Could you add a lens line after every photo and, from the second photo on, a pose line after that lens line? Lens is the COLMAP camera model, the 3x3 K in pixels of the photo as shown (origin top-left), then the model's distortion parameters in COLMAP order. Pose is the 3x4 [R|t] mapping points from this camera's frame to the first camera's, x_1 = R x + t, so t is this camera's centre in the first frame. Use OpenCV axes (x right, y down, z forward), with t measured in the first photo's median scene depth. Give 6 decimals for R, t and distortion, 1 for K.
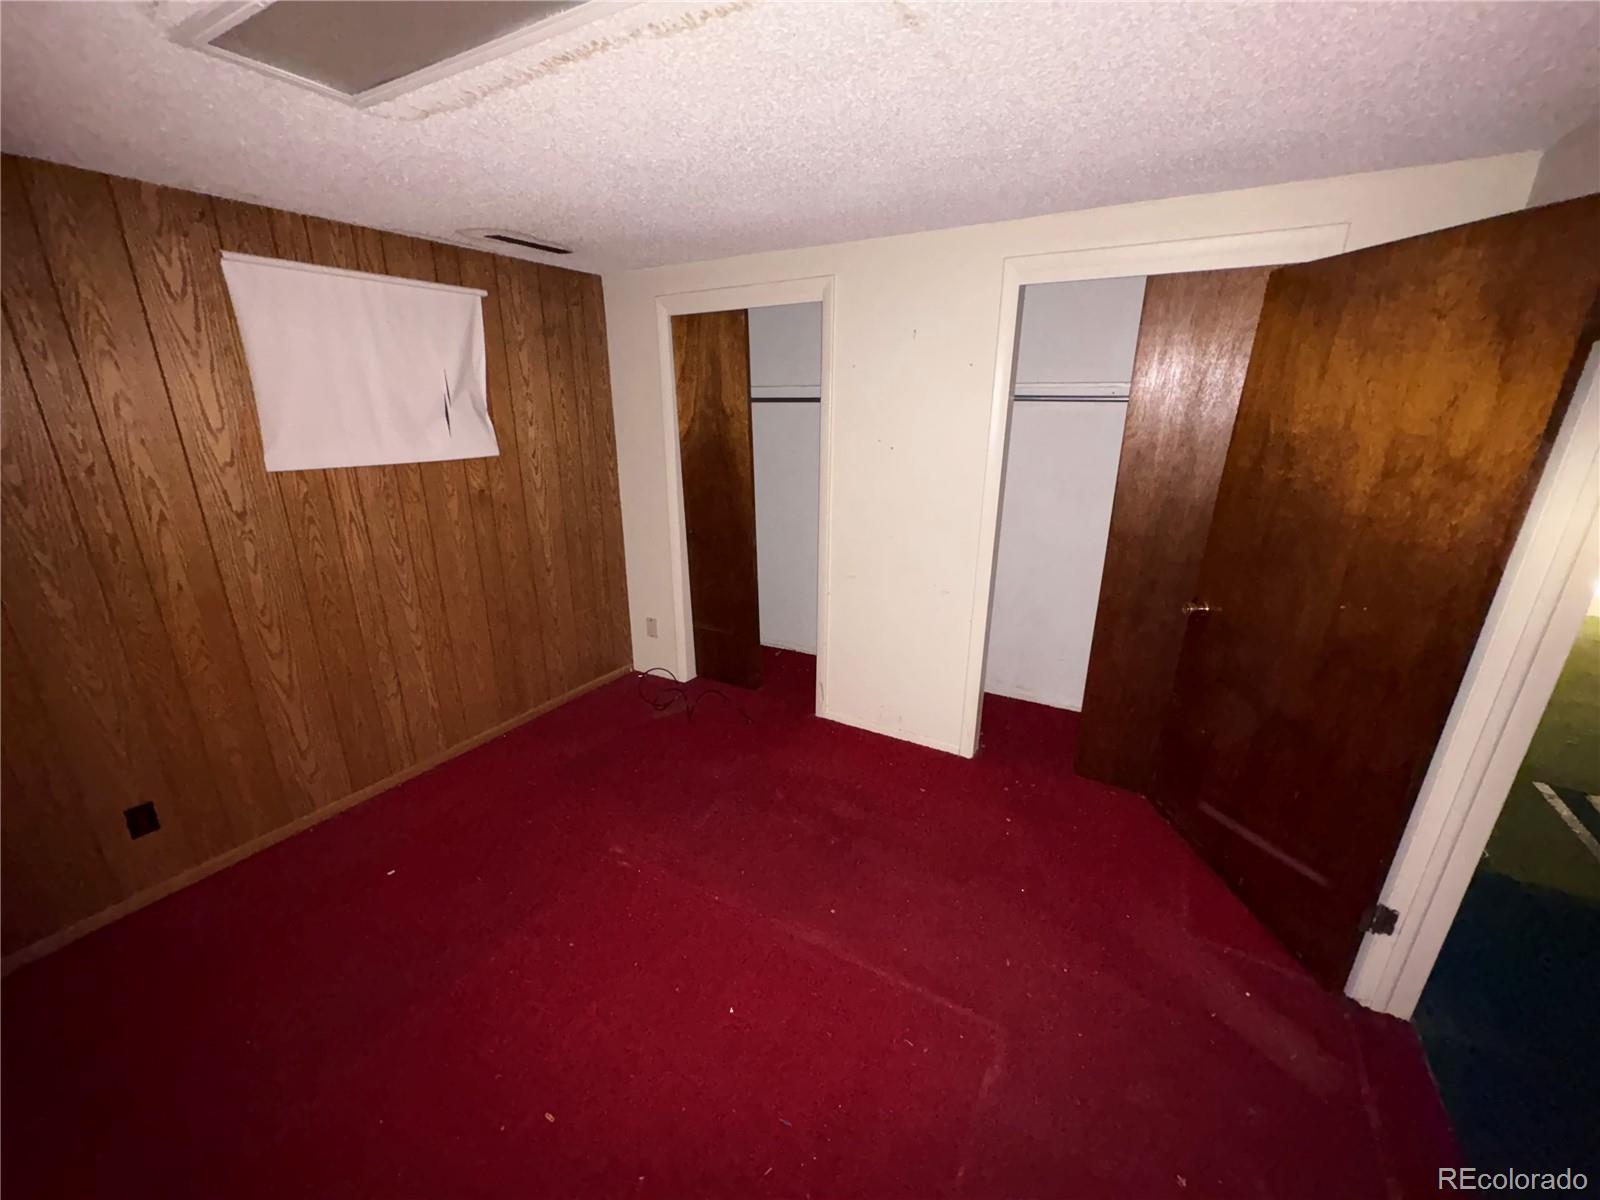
lens RADIAL K [[635.6, 0, 798.0], [0, 635.6, 605.4], [0, 0, 1]] dist [-0.000729, -0.000080]
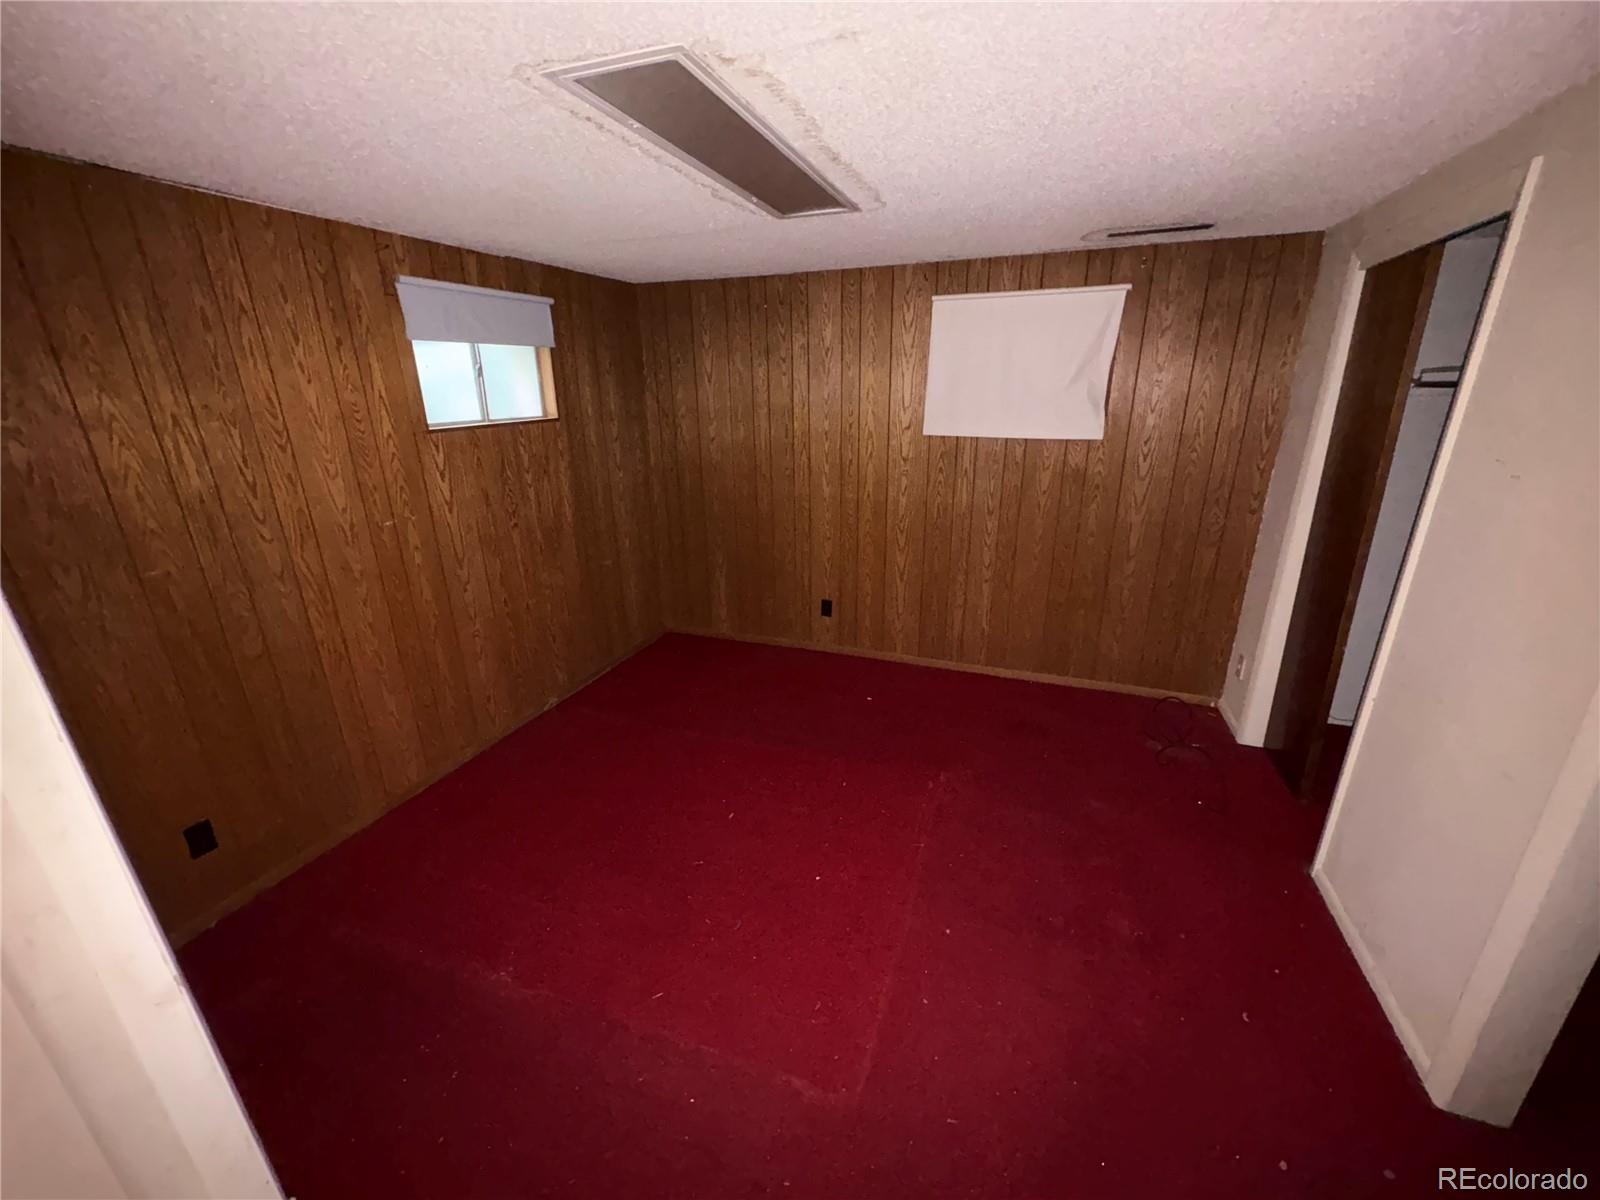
lens RADIAL K [[635.6, 0, 799.1], [0, 635.6, 604.0], [0, 0, 1]] dist [-0.000729, -0.000080]
pose [[0.160983, 0.311644, -0.936463, 0.625650], [-0.297572, 0.920010, 0.255015, -0.117069], [0.941029, 0.237612, 0.240842, 0.375723]]
